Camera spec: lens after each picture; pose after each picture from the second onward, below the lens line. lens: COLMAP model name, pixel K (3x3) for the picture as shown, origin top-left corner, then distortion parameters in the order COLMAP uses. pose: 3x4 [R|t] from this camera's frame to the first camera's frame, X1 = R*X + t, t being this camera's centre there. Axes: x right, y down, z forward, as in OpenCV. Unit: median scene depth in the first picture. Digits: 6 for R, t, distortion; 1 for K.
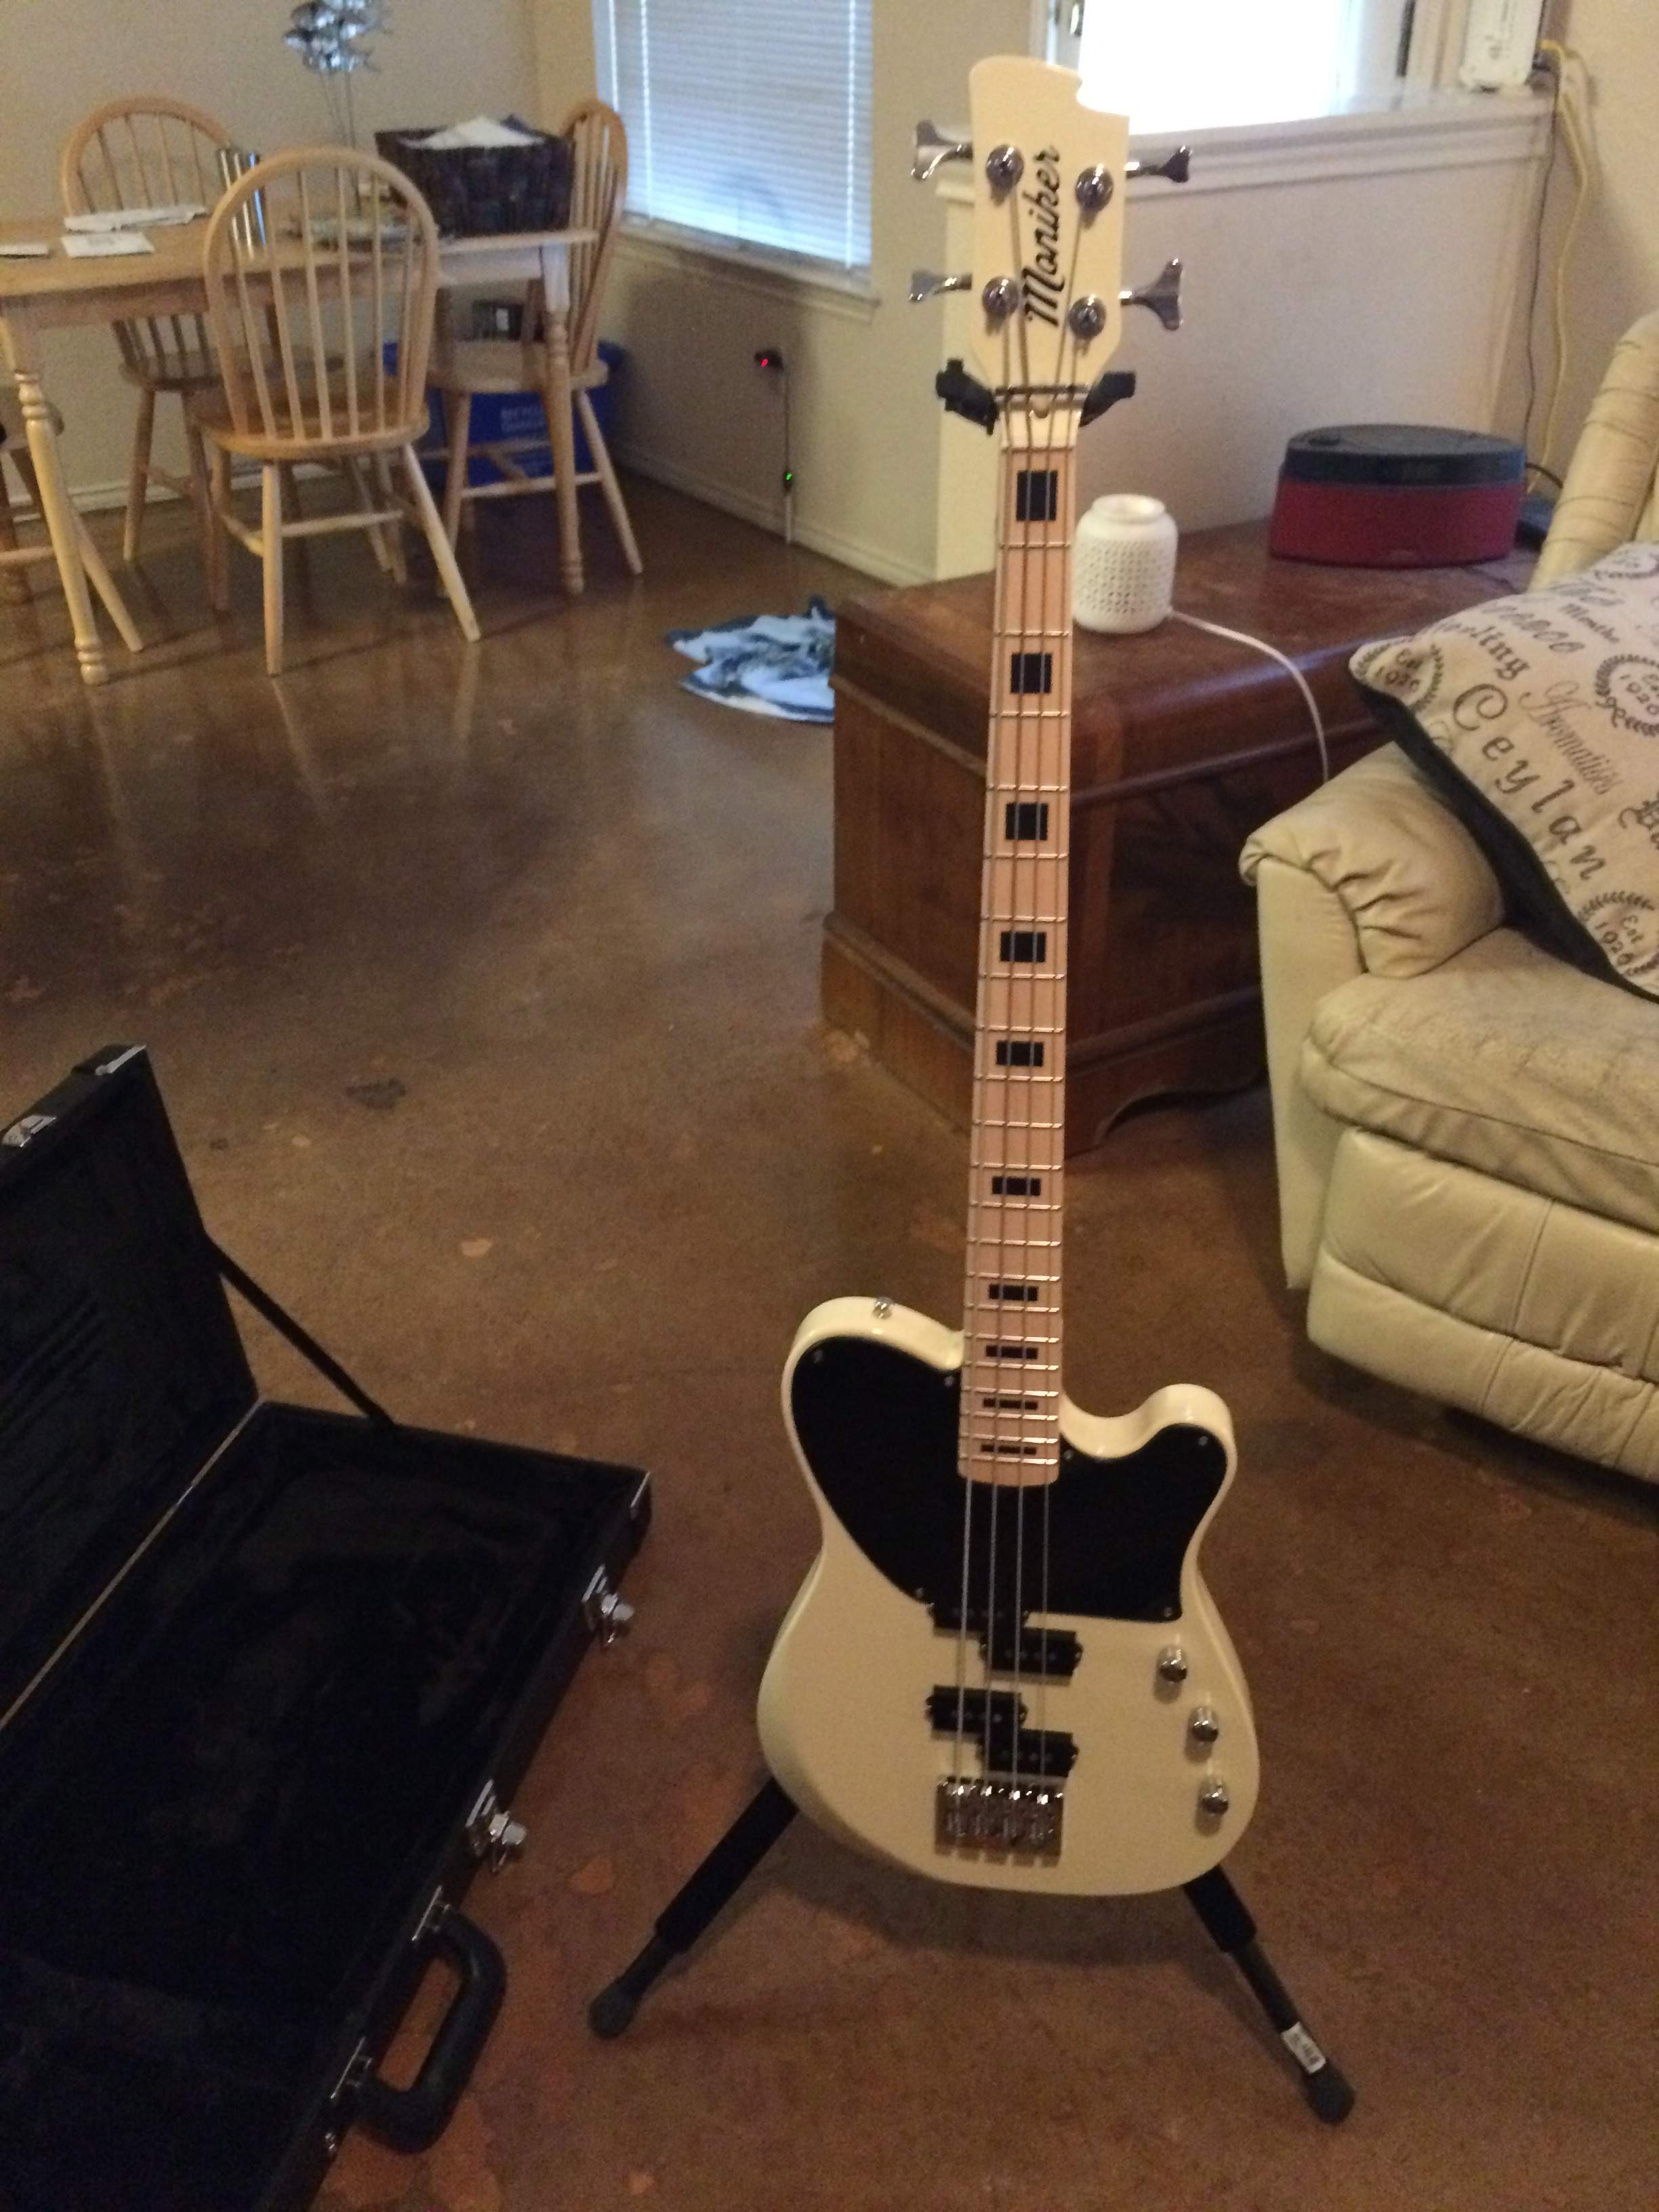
lens RADIAL K [[1995.5, 0, 805.9], [0, 1995.5, 1123.5], [0, 0, 1]] dist [0.081275, -0.121505]
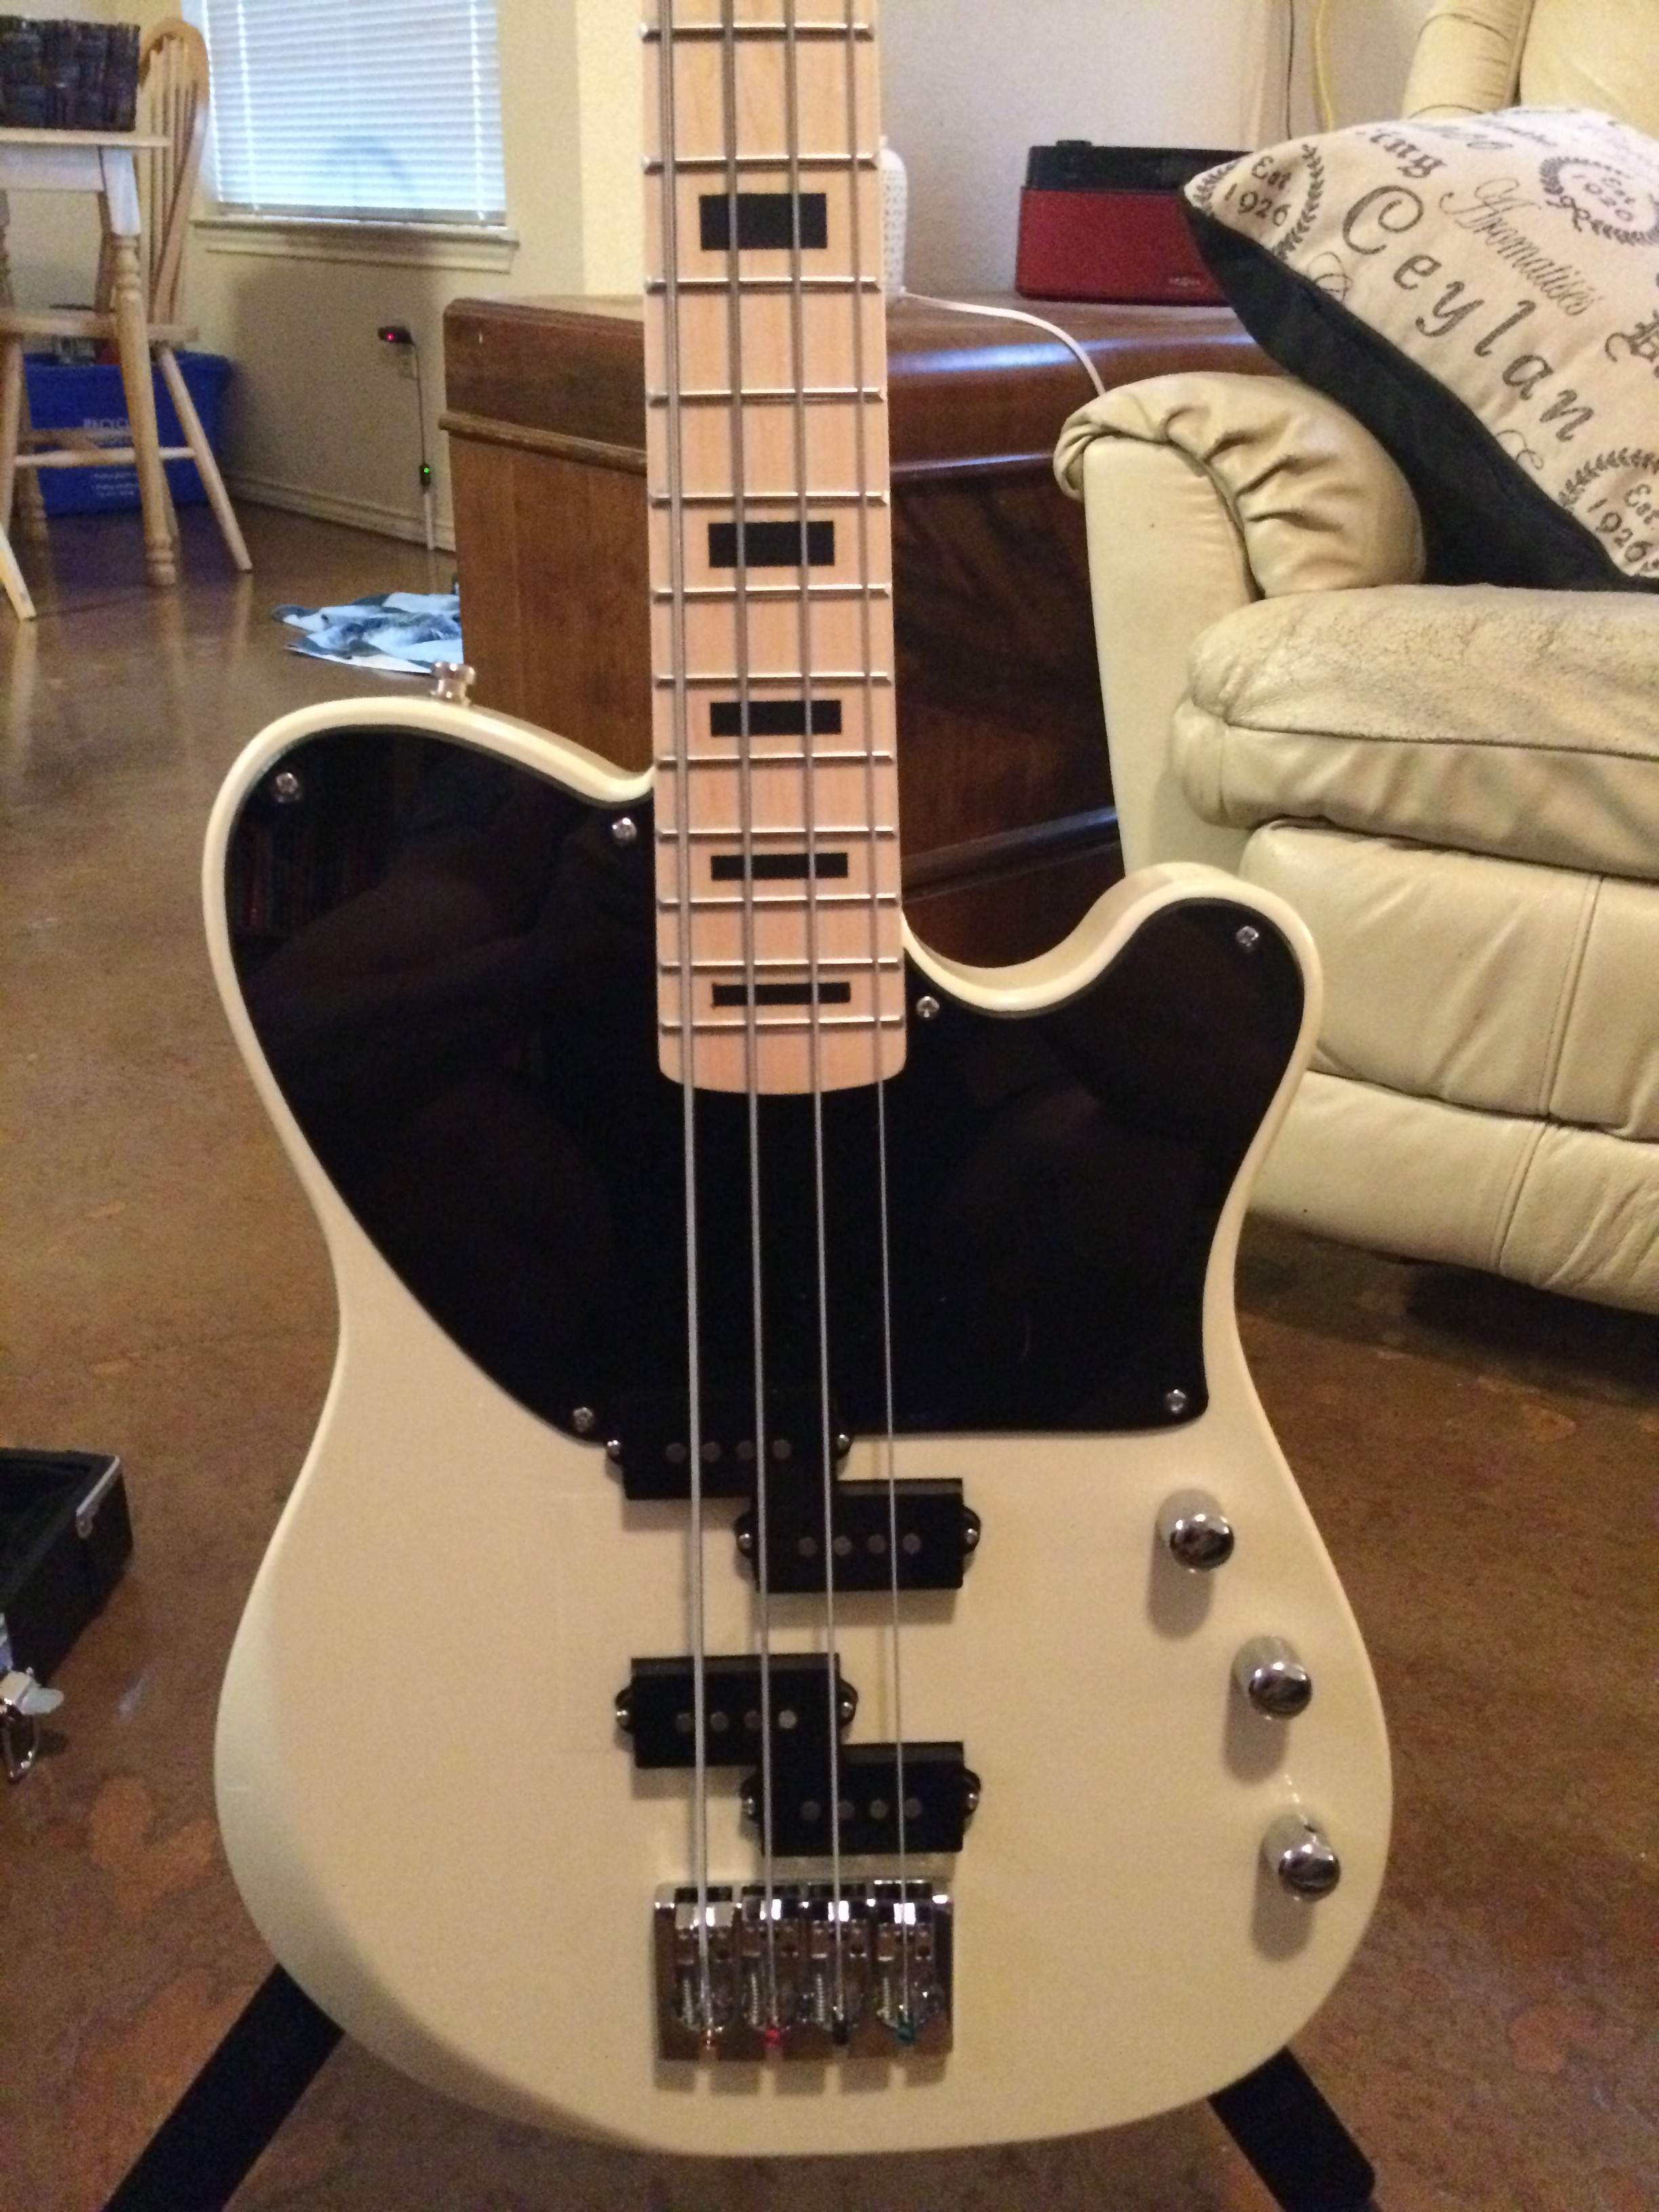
lens RADIAL K [[1995.5, 0, 838.3], [0, 1995.5, 1090.6], [0, 0, 1]] dist [0.081275, -0.121505]
pose [[0.985473, -0.044676, 0.163853, 0.030712], [0.065894, 0.989784, -0.126436, 0.157135], [-0.156530, 0.135396, 0.978349, 0.408293]]
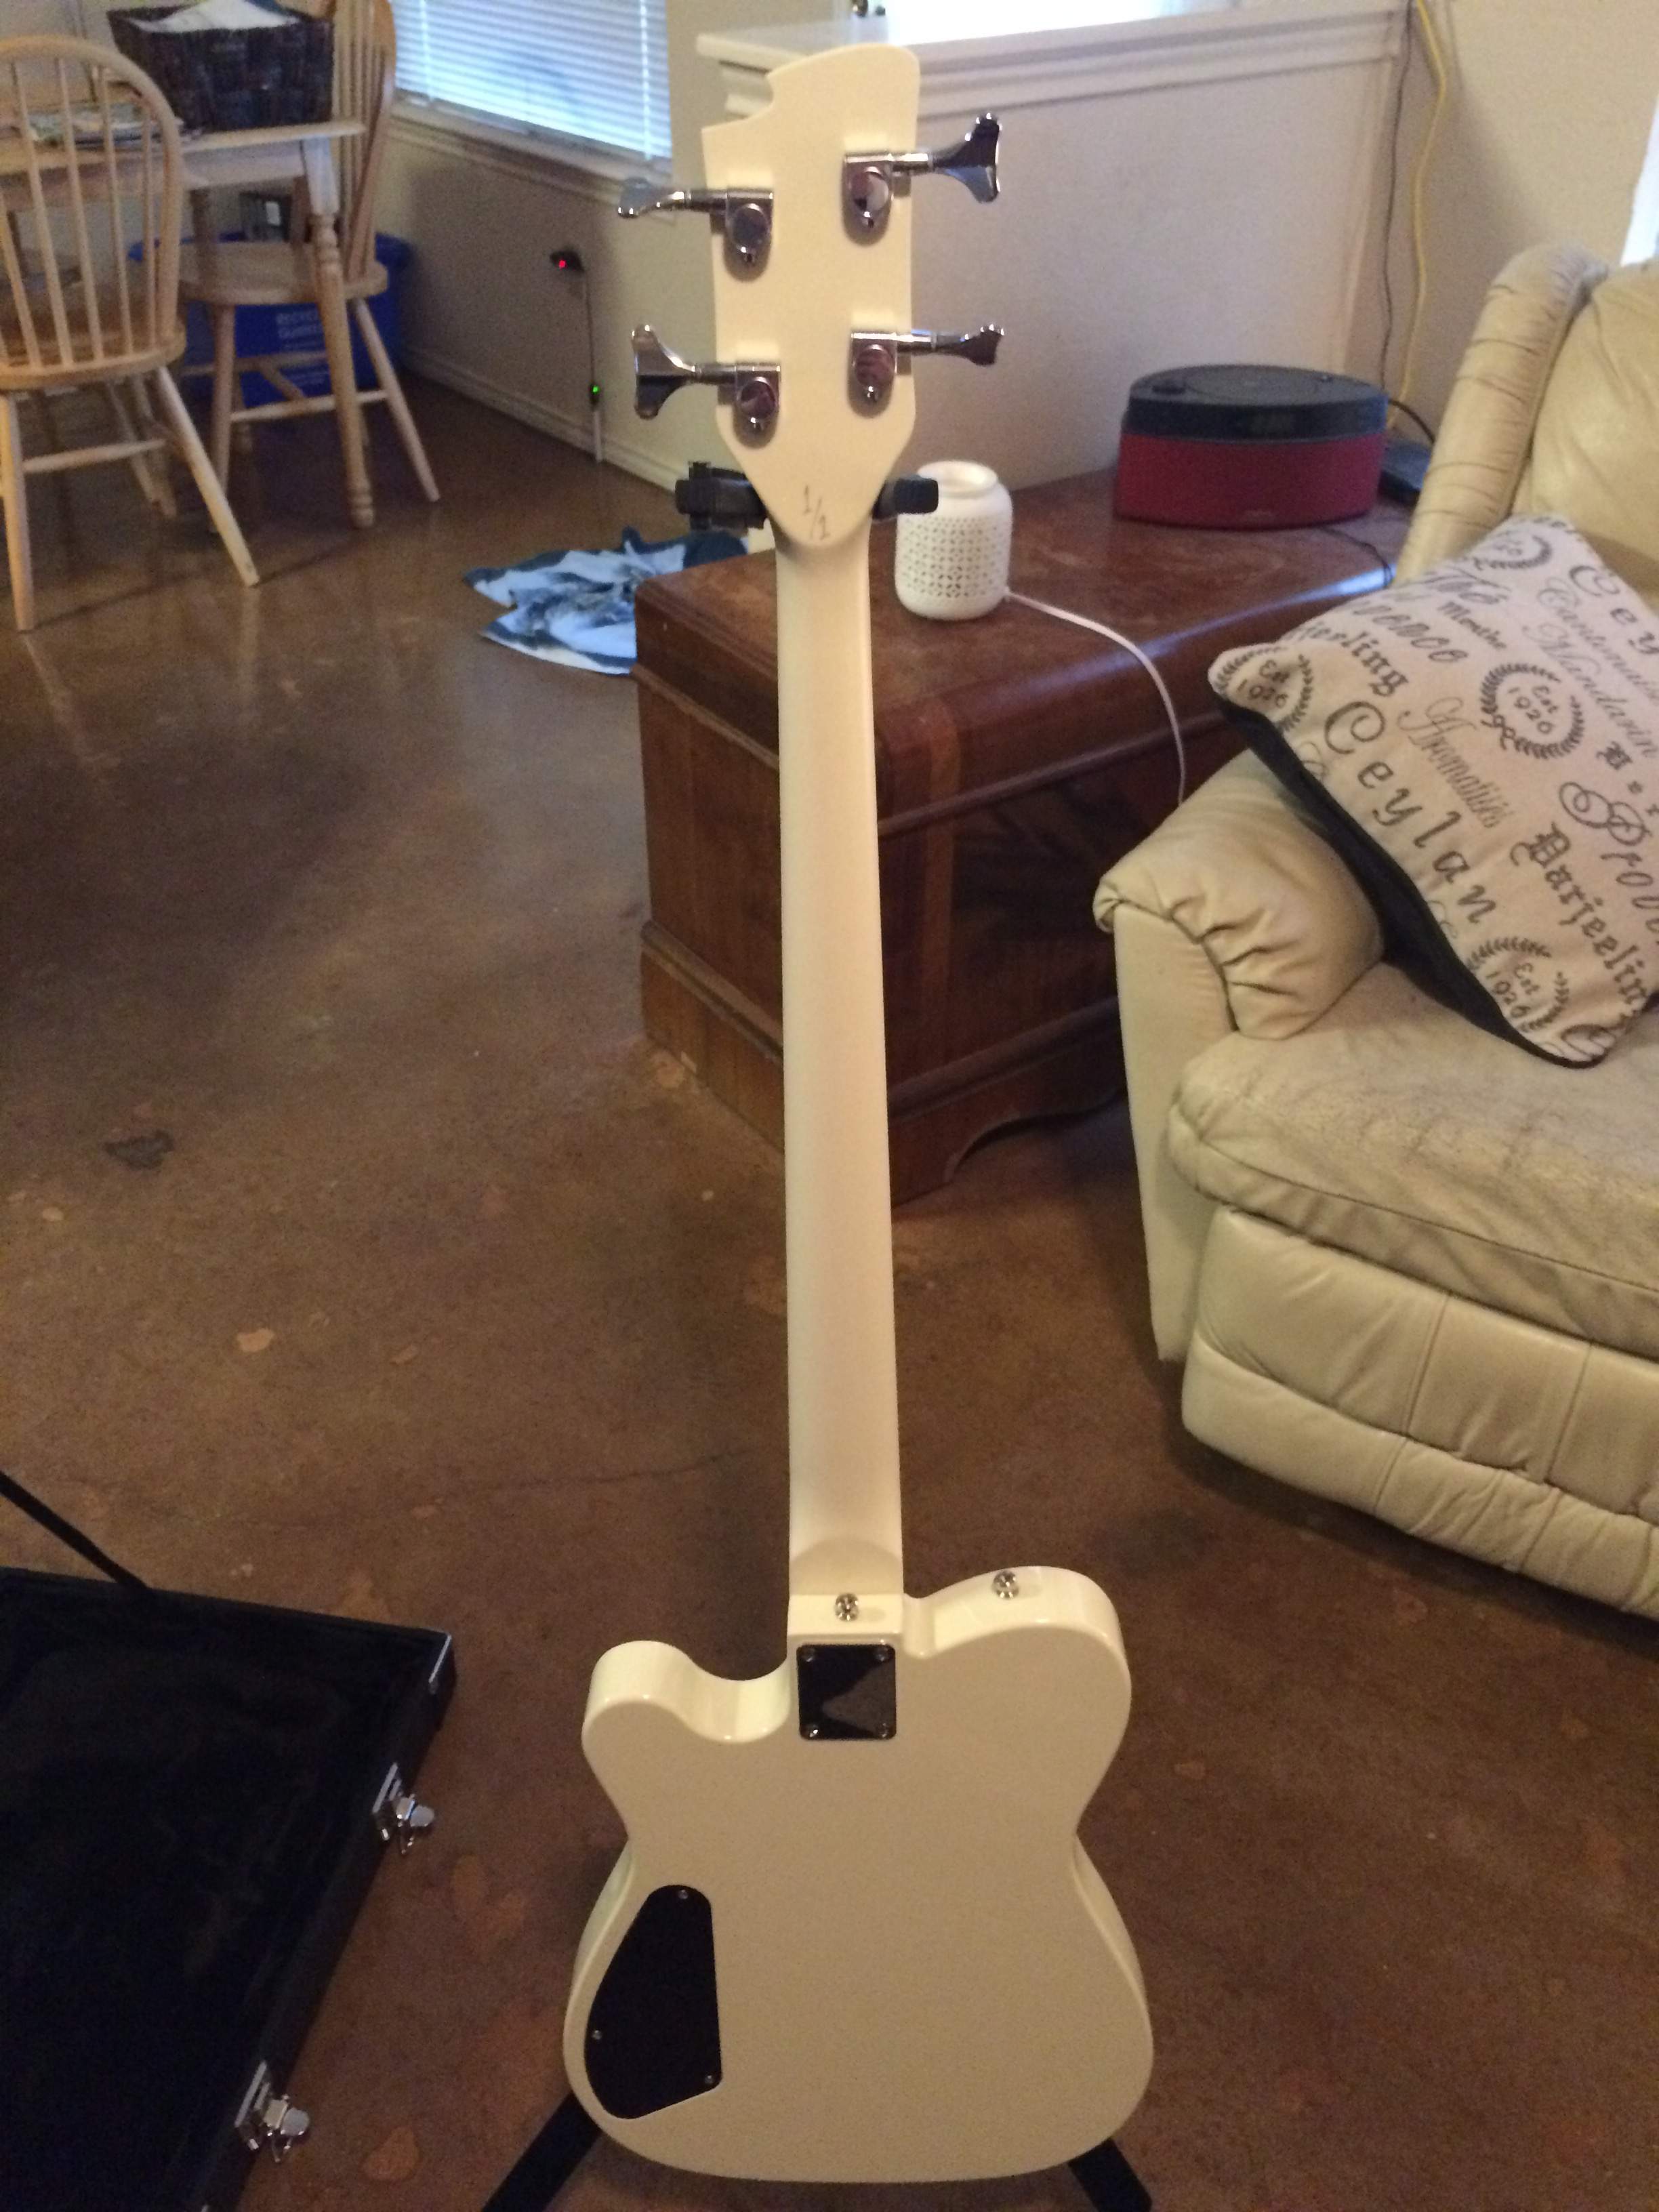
lens RADIAL K [[1995.5, 0, 824.2], [0, 1995.5, 1134.8], [0, 0, 1]] dist [0.081275, -0.121505]
pose [[0.996130, -0.042642, 0.076850, 0.026137], [0.037586, 0.997106, 0.066078, -0.095778], [-0.079445, -0.062934, 0.994851, 0.127206]]
